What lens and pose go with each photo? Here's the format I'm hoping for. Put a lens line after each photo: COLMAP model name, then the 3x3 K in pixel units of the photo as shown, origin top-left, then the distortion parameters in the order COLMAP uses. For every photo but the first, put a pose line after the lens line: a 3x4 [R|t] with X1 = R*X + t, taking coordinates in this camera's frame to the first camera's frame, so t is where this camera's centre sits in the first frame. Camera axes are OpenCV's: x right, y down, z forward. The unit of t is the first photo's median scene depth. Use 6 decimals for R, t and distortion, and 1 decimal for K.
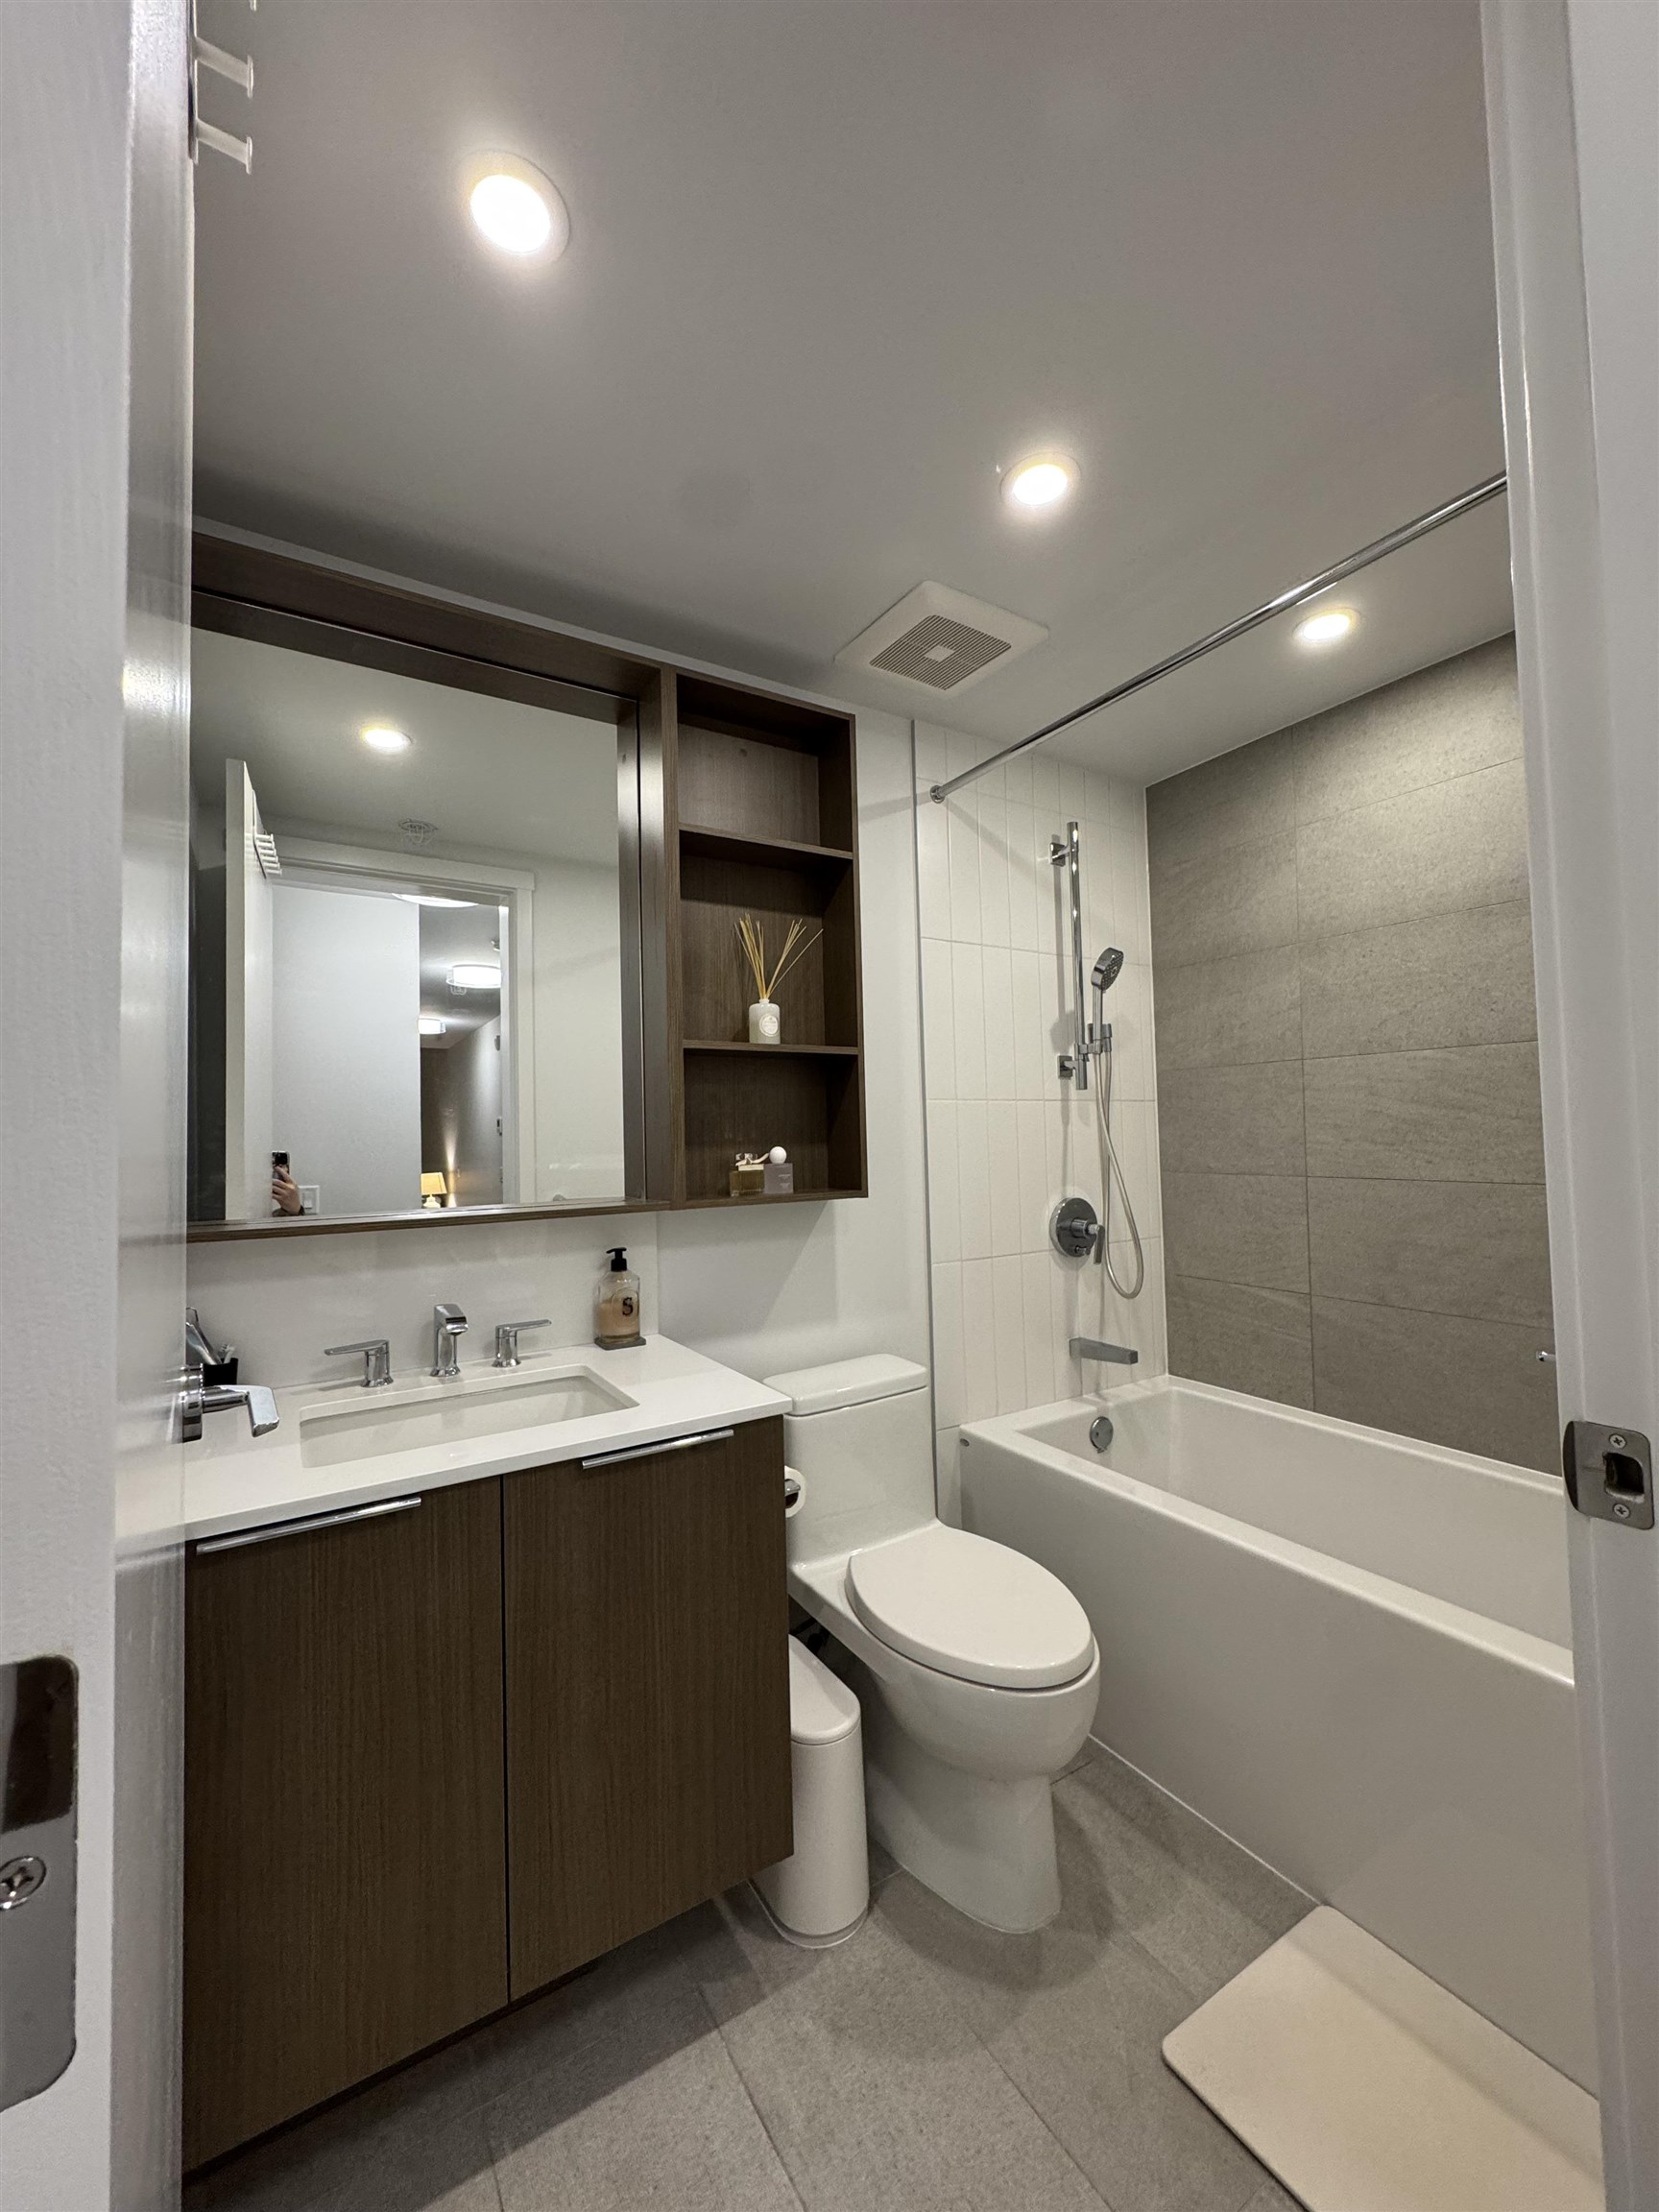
lens RADIAL K [[881.5, 0, 821.2], [0, 881.5, 1097.0], [0, 0, 1]] dist [-0.007656, 0.000927]
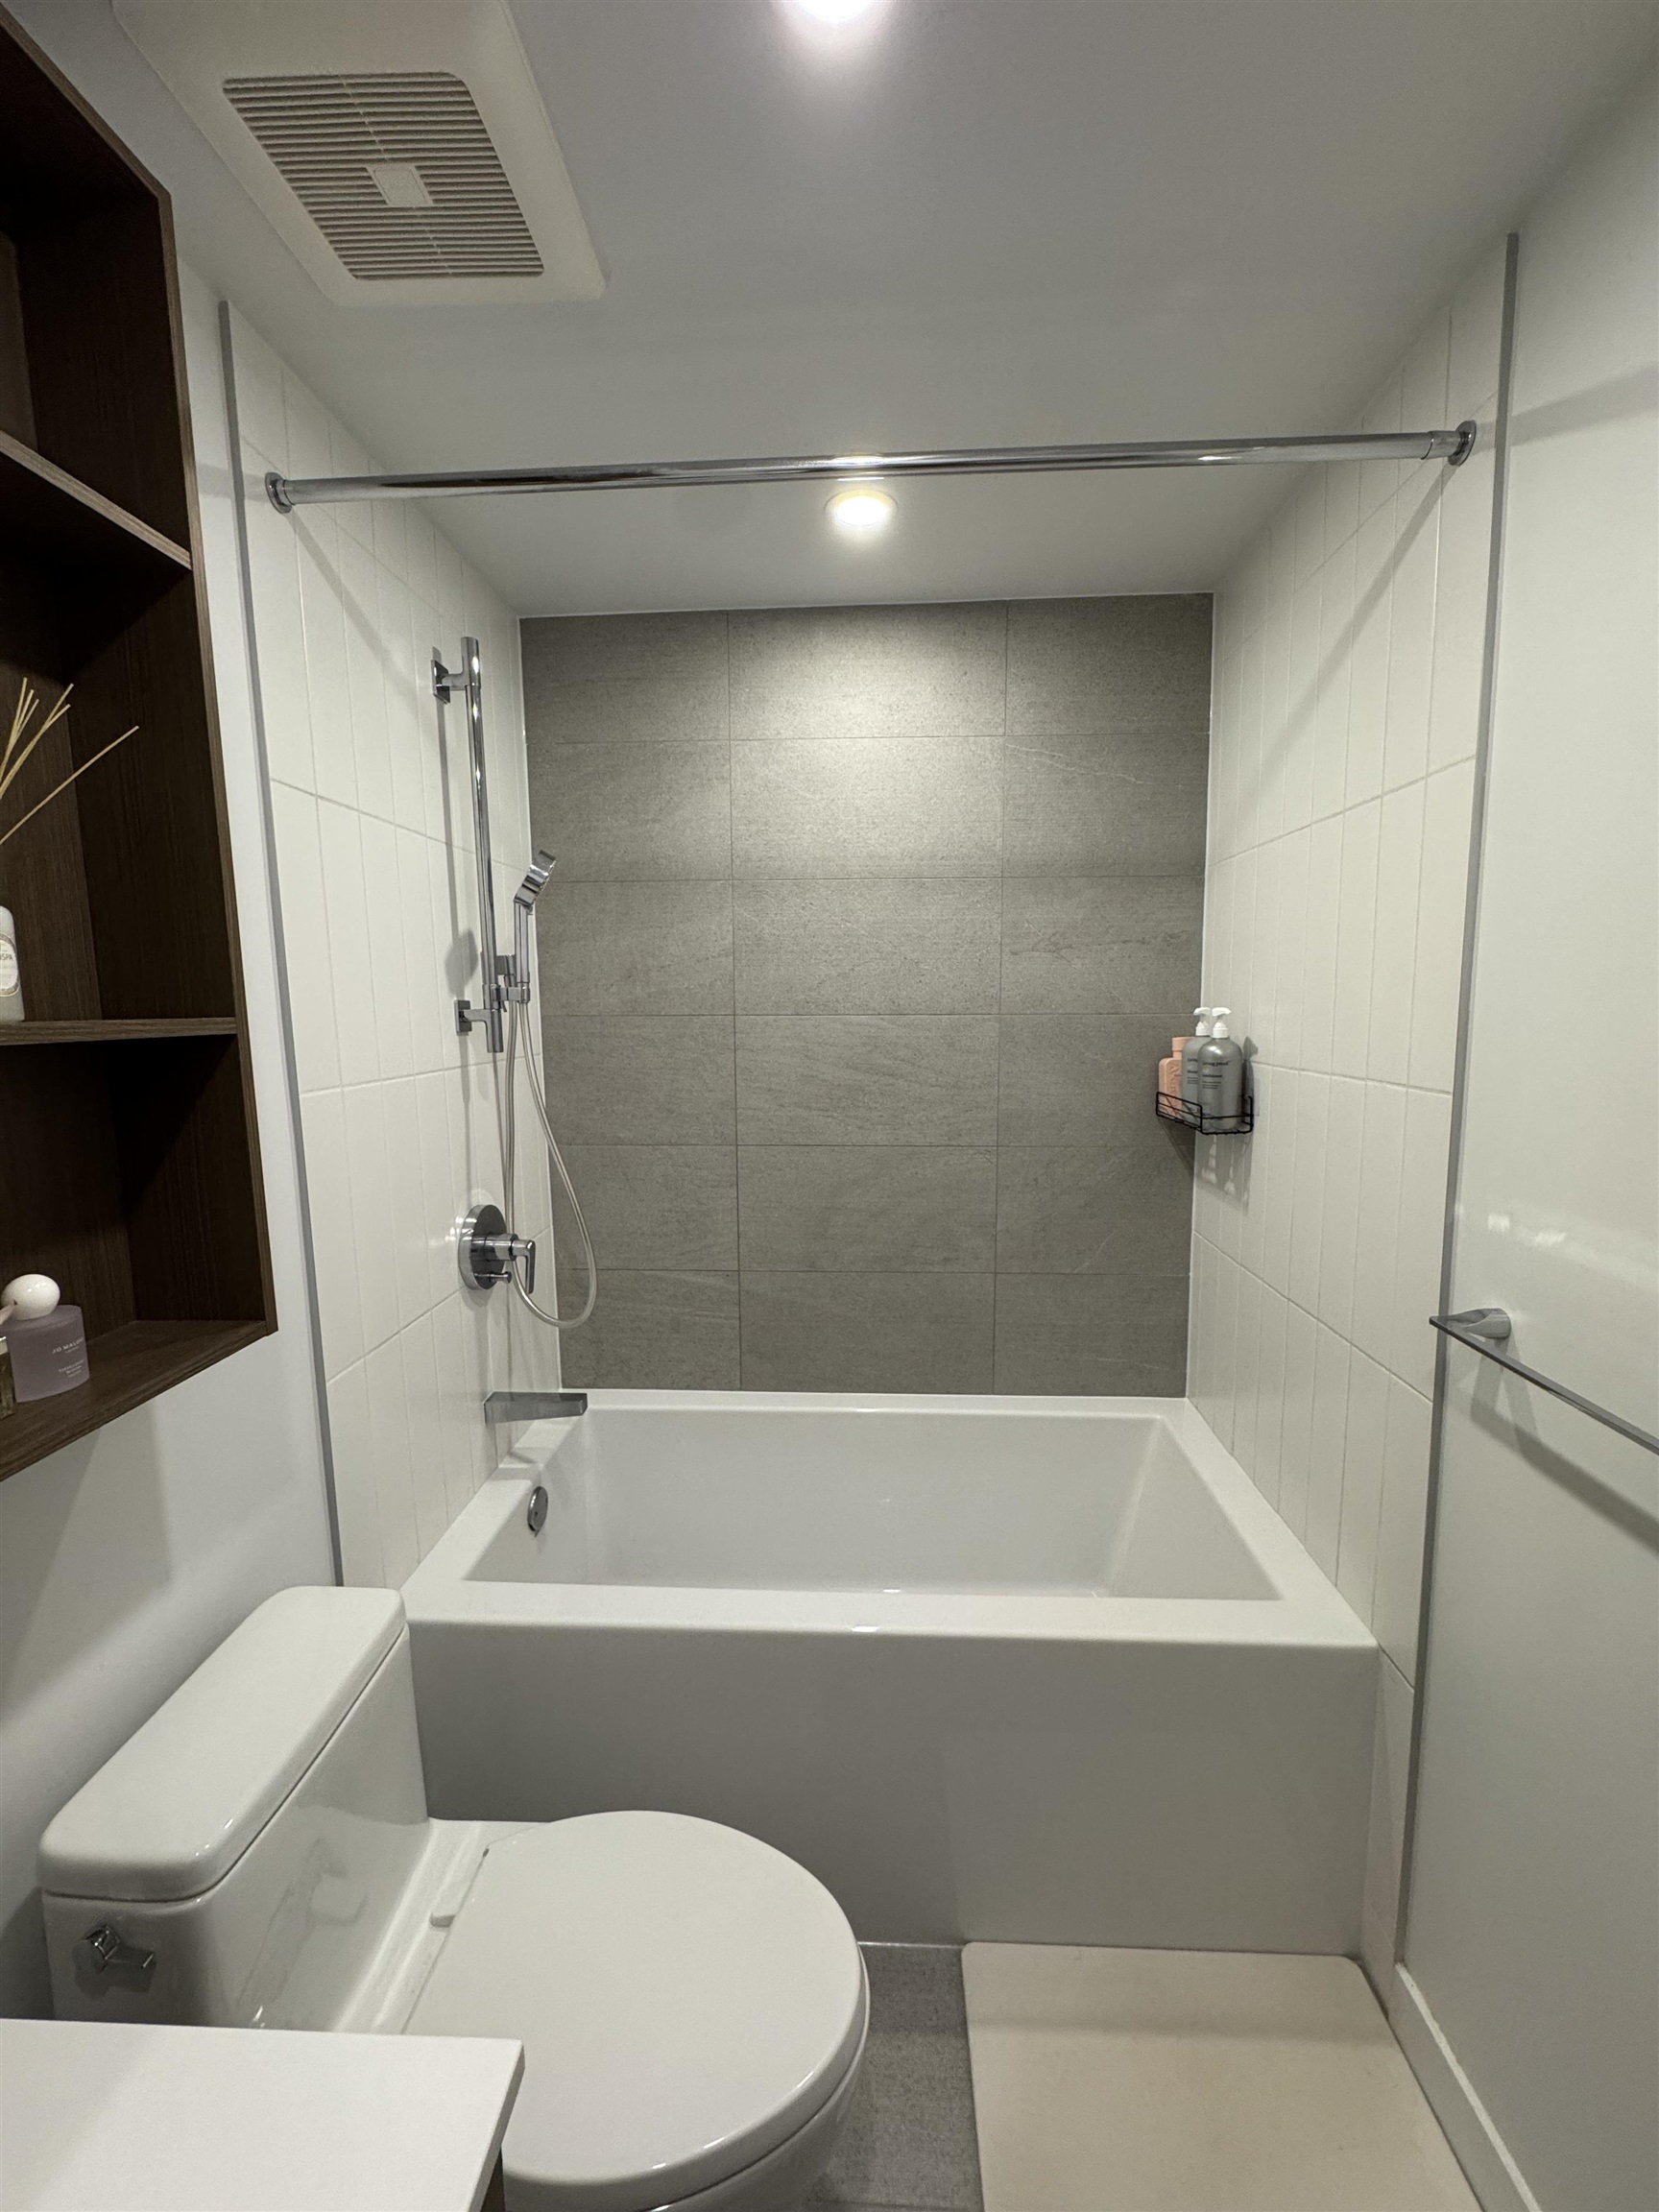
lens RADIAL K [[881.5, 0, 829.9], [0, 881.5, 1102.4], [0, 0, 1]] dist [-0.007656, 0.000927]
pose [[0.553864, -0.081816, 0.828578, -0.144353], [-0.038587, 0.991569, 0.123704, -0.069719], [-0.831712, -0.100488, 0.546037, 0.429450]]
